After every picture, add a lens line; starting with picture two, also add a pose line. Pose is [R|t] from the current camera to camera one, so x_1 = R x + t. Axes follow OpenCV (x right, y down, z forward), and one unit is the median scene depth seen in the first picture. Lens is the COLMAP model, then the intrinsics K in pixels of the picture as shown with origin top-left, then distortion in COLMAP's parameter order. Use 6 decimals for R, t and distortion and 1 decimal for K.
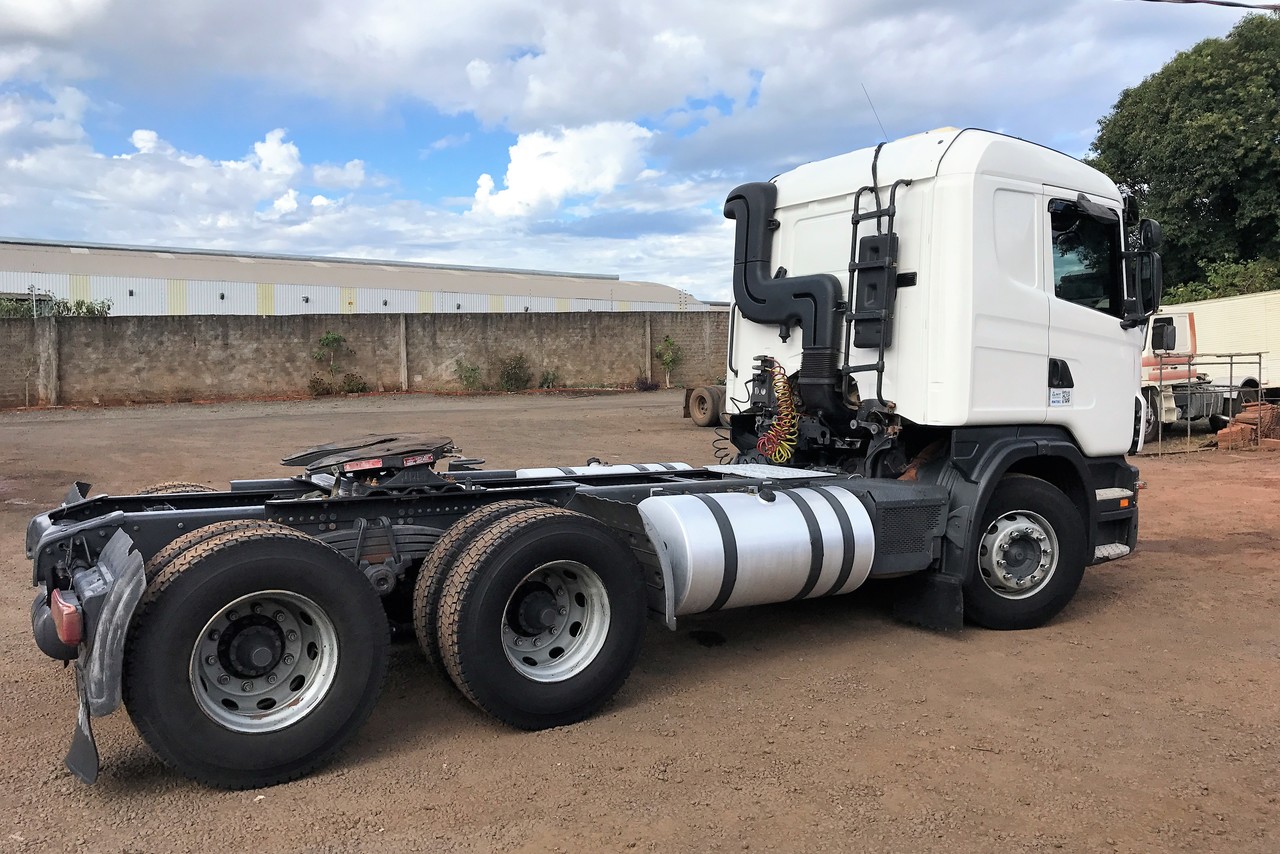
lens RADIAL K [[1055.9, 0, 640.0], [0, 1055.9, 427.0], [0, 0, 1]] dist [0.068490, -0.149752]
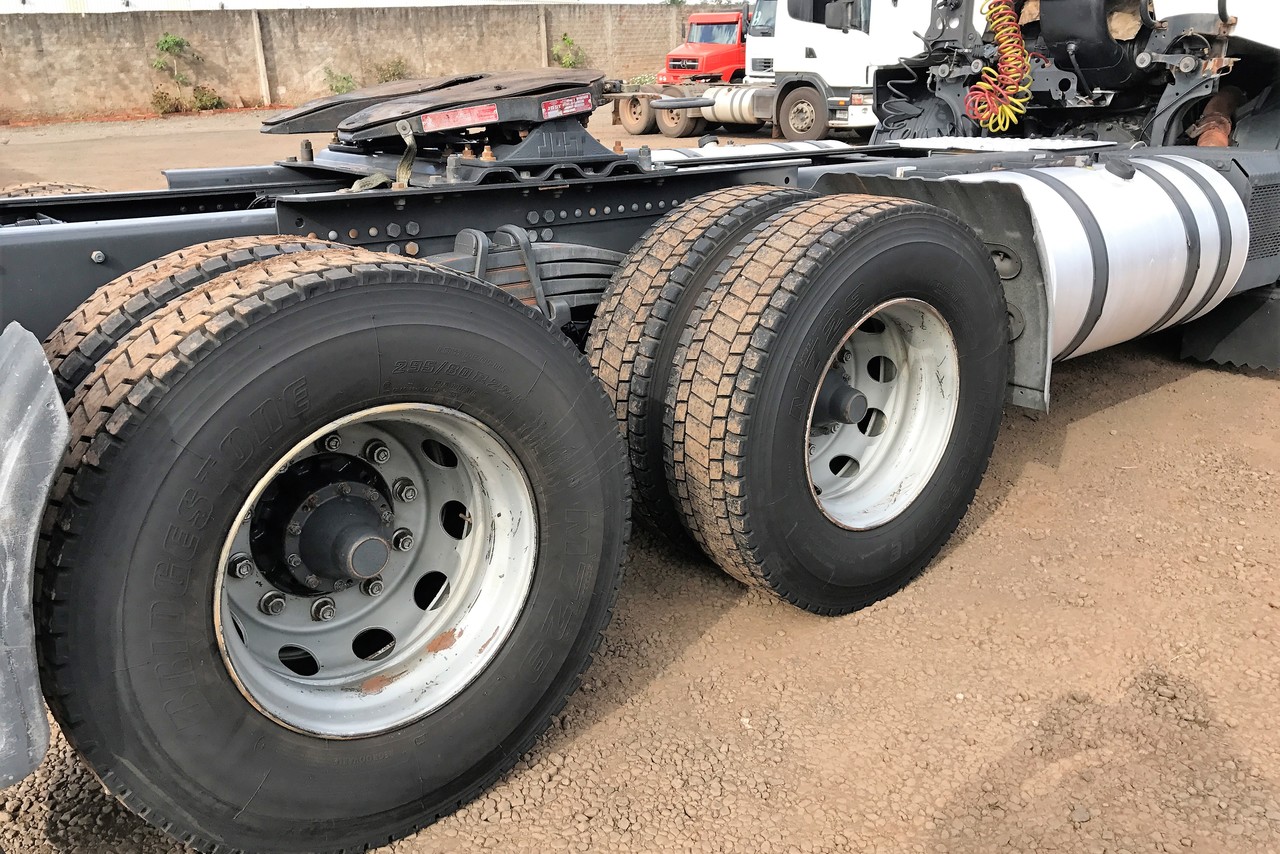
lens RADIAL K [[1062.4, 0, 640.0], [0, 1062.4, 427.0], [0, 0, 1]] dist [0.003179, 0.007873]
pose [[0.991933, -0.060962, 0.111145, -0.037871], [0.030852, 0.966507, 0.254780, 0.007959], [-0.122954, -0.249296, 0.960590, 0.076825]]
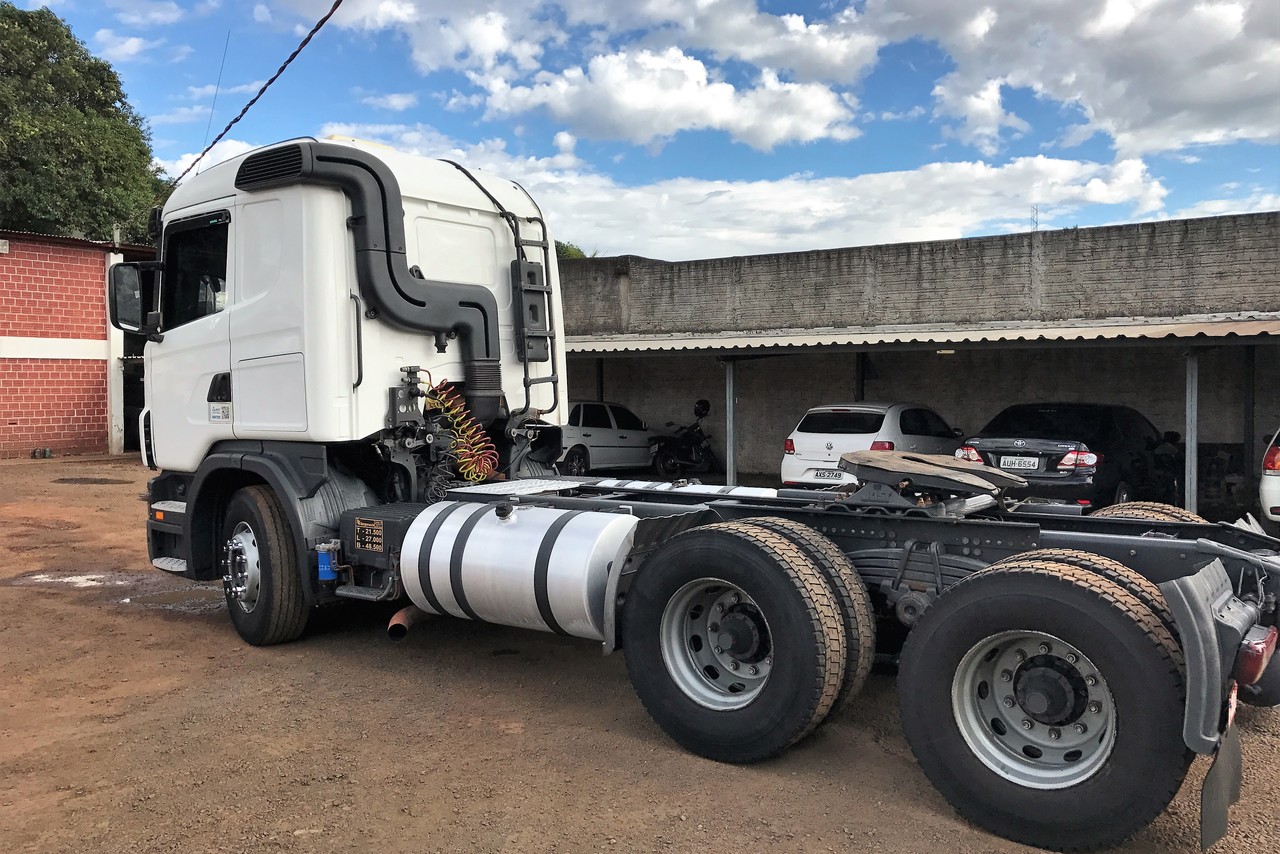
lens RADIAL K [[1055.9, 0, 640.0], [0, 1055.9, 427.0], [0, 0, 1]] dist [0.068490, -0.149752]
pose [[-0.372409, -0.047818, 0.926836, -0.165884], [0.049956, 0.996191, 0.071469, -0.015655], [-0.926723, 0.072917, -0.368602, 0.254176]]
